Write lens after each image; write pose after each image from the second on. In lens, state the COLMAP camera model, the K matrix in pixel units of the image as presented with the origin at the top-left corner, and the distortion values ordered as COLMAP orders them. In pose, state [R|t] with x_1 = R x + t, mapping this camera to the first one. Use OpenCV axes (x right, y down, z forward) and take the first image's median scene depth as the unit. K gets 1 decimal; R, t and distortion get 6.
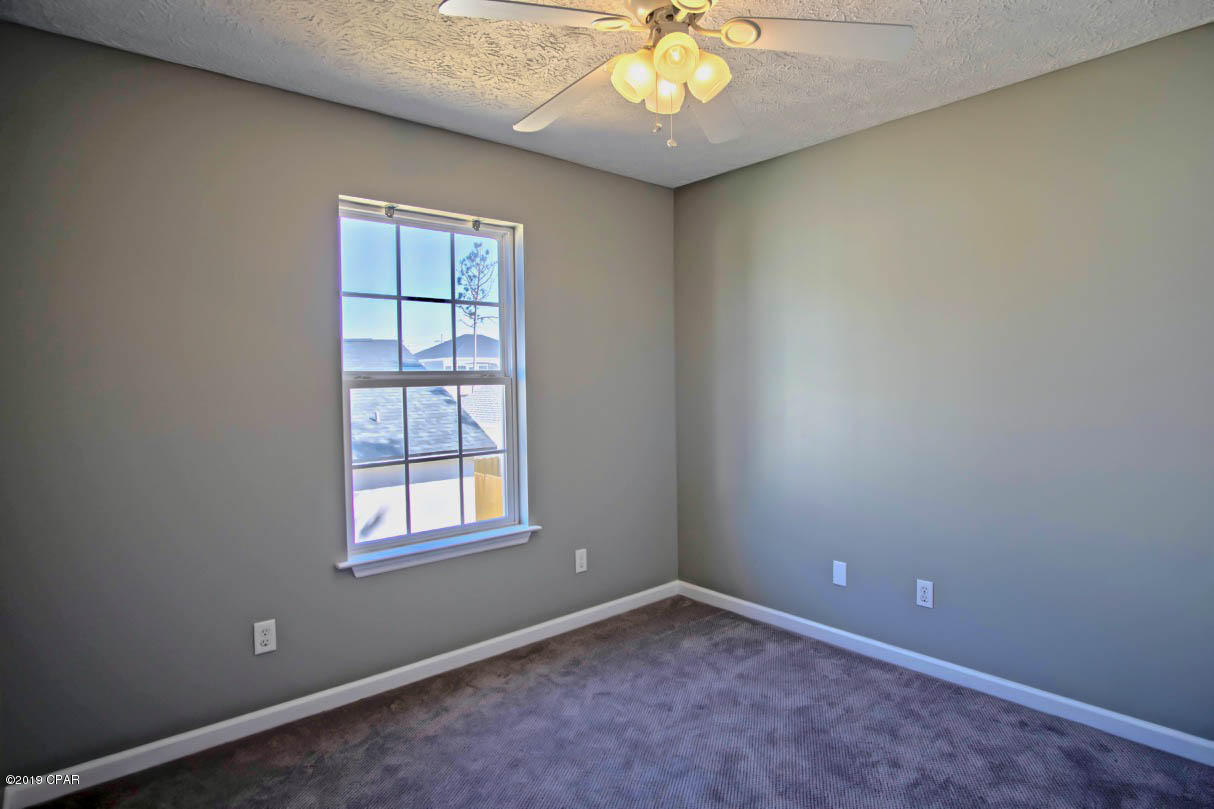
lens RADIAL K [[650.6, 0, 605.5], [0, 650.6, 397.7], [0, 0, 1]] dist [-0.028260, 0.002108]
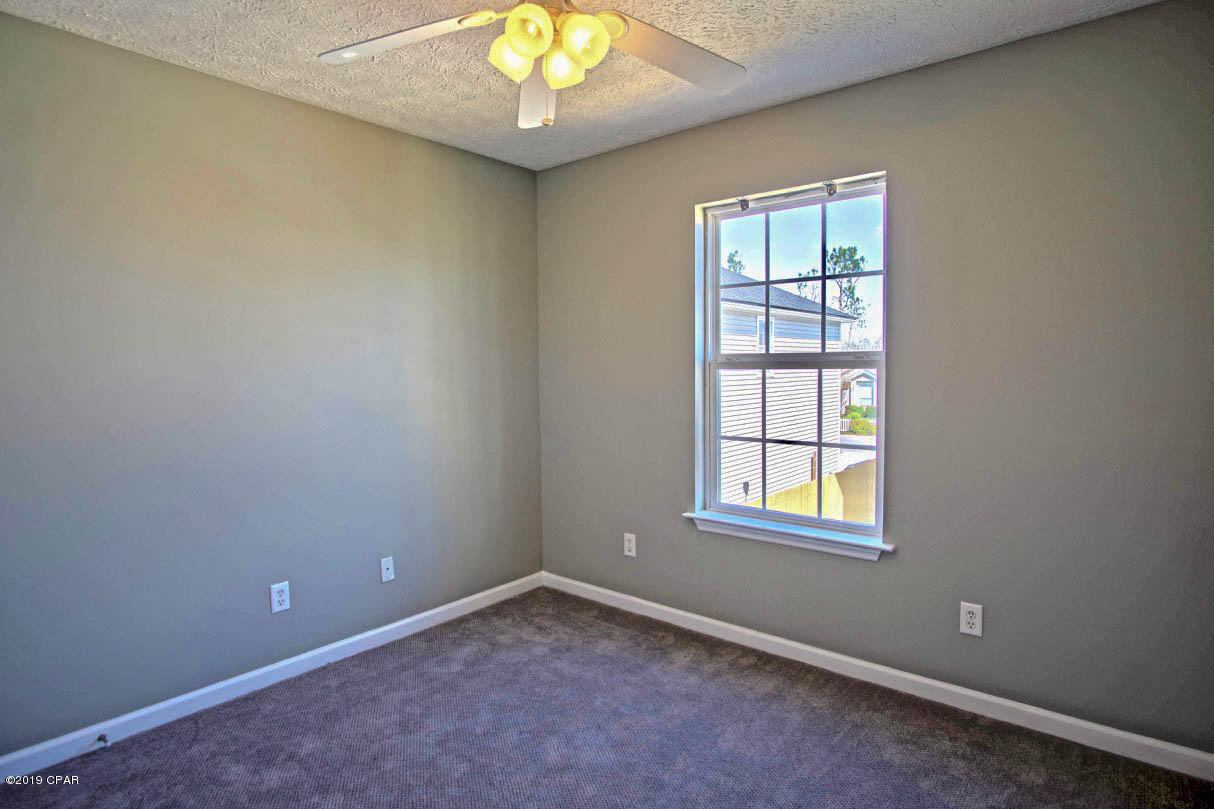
lens RADIAL K [[650.6, 0, 605.5], [0, 650.6, 397.7], [0, 0, 1]] dist [-0.028260, 0.002108]
pose [[0.157879, 0.062784, -0.985460, 0.691264], [-0.026730, 0.997883, 0.059293, -0.025664], [0.987097, 0.016980, 0.159223, 0.592826]]
